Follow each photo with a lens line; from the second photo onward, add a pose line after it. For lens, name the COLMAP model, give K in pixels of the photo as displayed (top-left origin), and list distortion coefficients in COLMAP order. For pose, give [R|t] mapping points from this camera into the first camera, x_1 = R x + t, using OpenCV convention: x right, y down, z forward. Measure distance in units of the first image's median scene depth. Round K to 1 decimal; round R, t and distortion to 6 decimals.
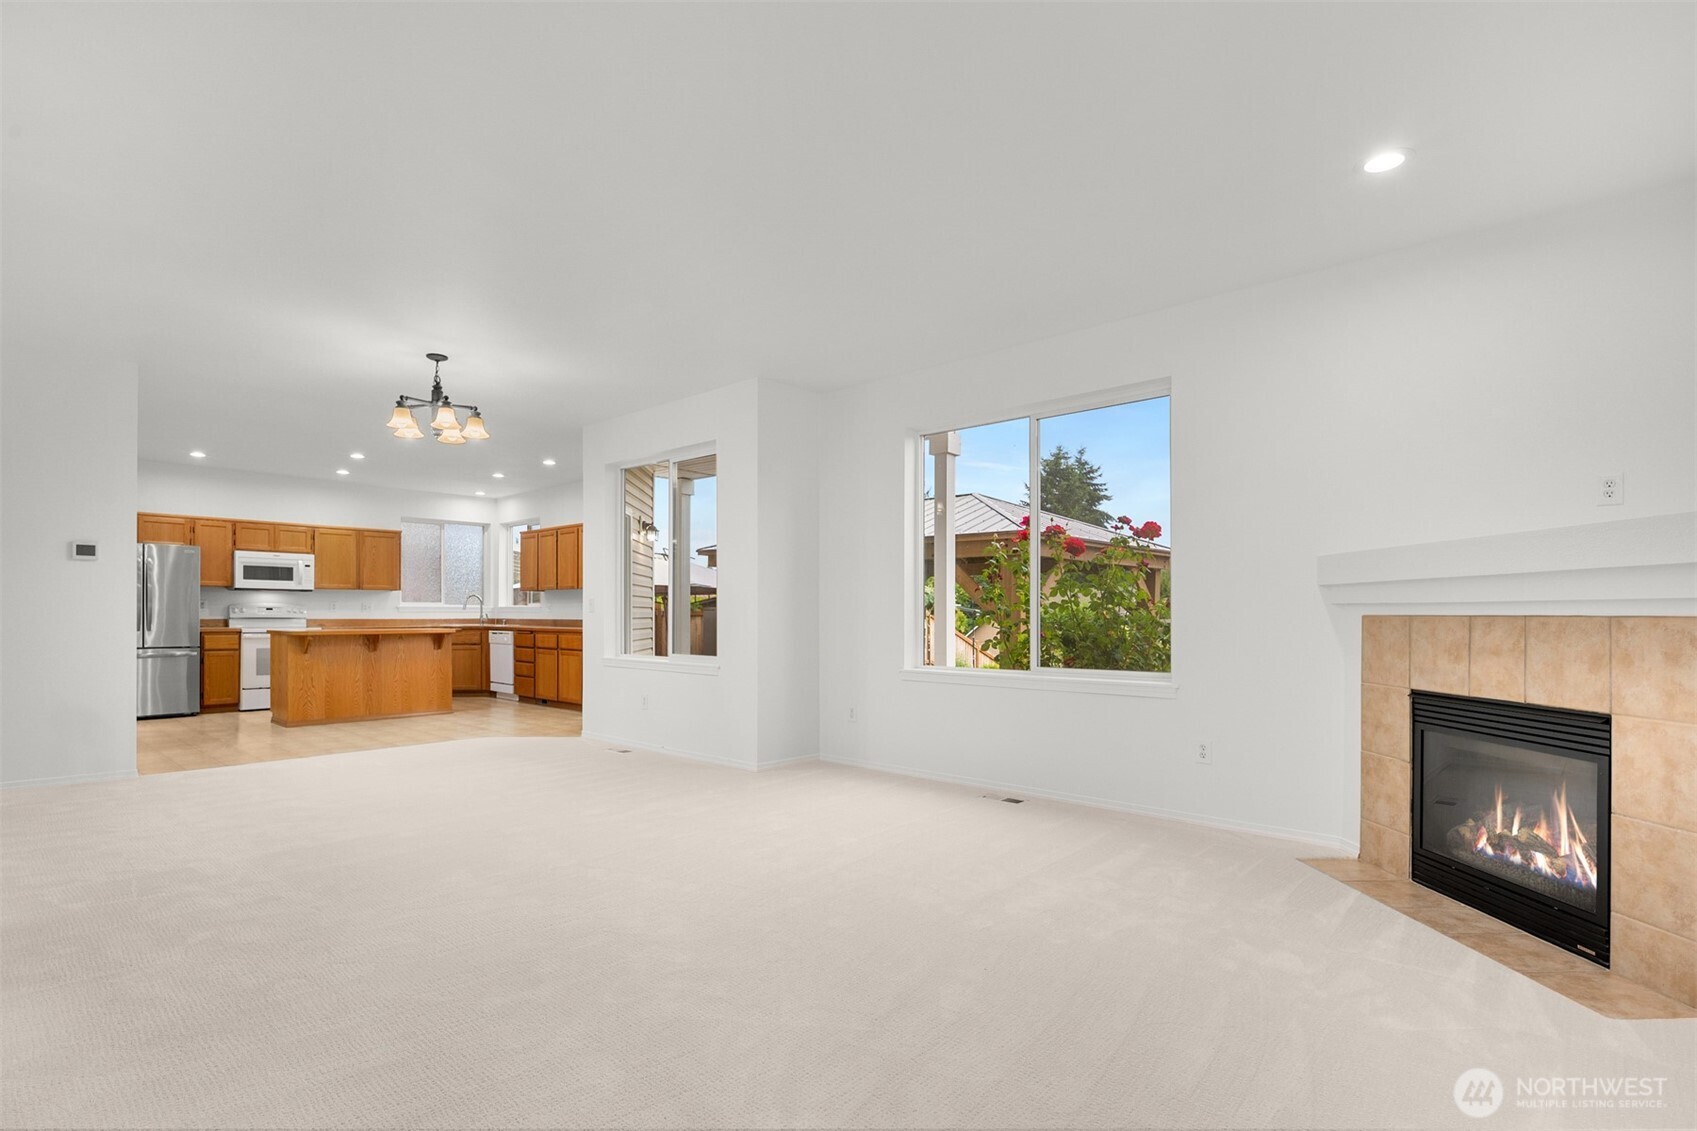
lens RADIAL K [[819.4, 0, 847.1], [0, 819.4, 616.1], [0, 0, 1]] dist [0.002116, -0.006130]
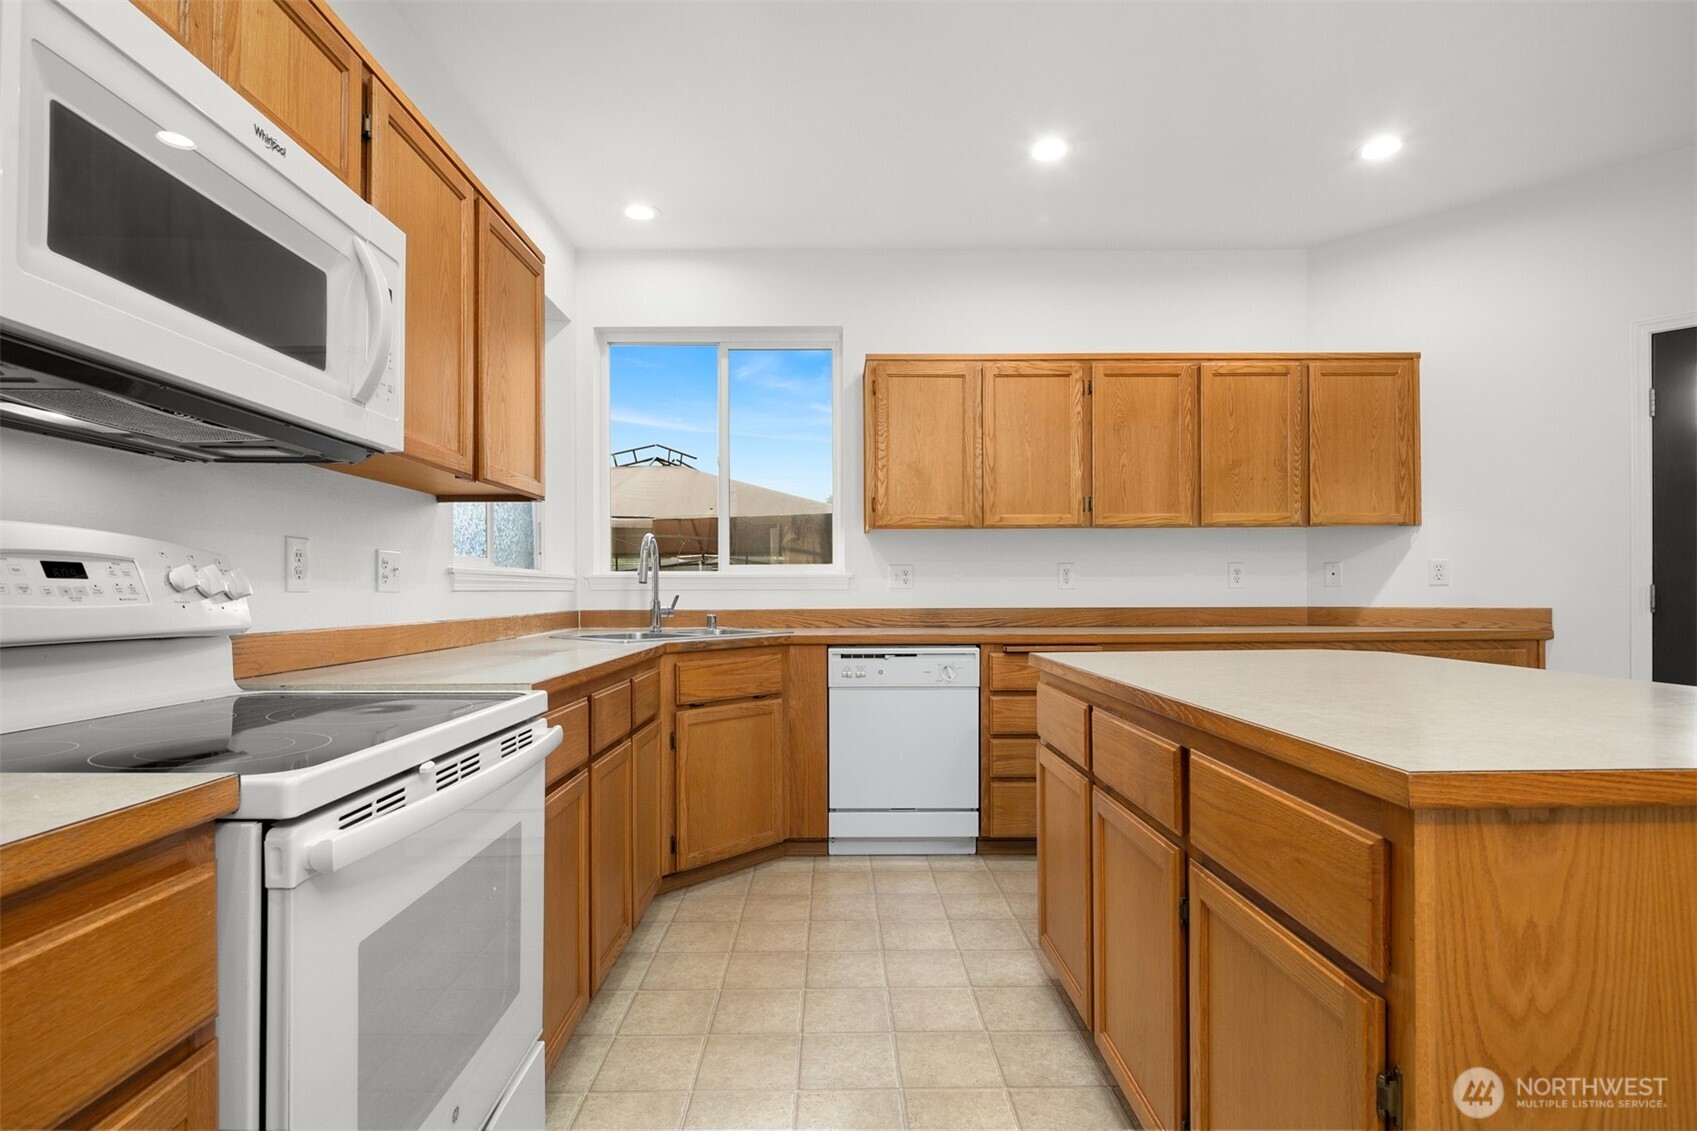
lens RADIAL K [[822.6, 0, 843.4], [0, 822.6, 594.5], [0, 0, 1]] dist [0.003269, -0.000507]
pose [[0.734459, -0.008350, 0.678602, -0.753341], [0.009232, 0.999955, 0.002312, -0.004434], [-0.678591, 0.004566, 0.734502, 0.890226]]
